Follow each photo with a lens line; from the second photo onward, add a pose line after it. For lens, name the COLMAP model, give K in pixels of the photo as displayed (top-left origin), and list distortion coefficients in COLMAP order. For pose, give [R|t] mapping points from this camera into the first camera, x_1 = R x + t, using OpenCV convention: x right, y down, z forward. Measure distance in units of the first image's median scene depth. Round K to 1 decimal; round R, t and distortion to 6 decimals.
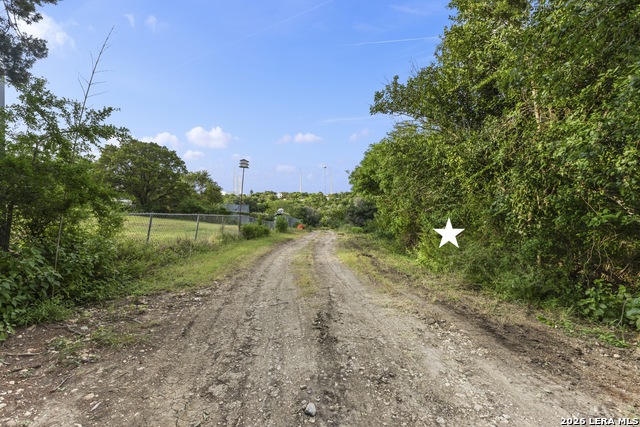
lens RADIAL K [[270.5, 0, 320.0], [0, 270.5, 213.5], [0, 0, 1]] dist [0.000794, -0.002827]
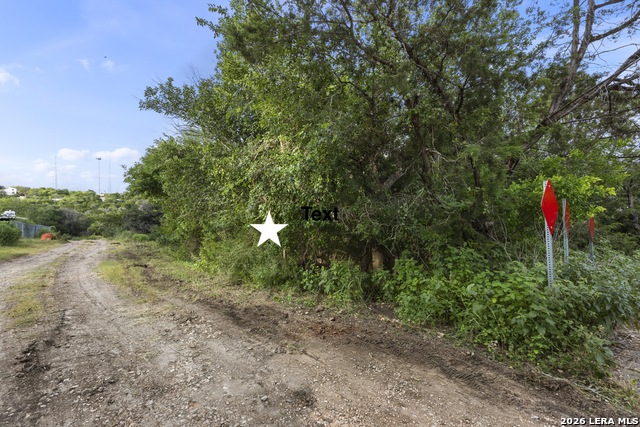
lens RADIAL K [[270.5, 0, 320.0], [0, 270.5, 213.5], [0, 0, 1]] dist [0.000794, -0.002827]
pose [[0.760608, 0.014617, 0.649047, 0.062456], [-0.002638, 0.999808, -0.019424, 0.000018], [-0.649206, 0.013062, 0.760500, -0.081470]]
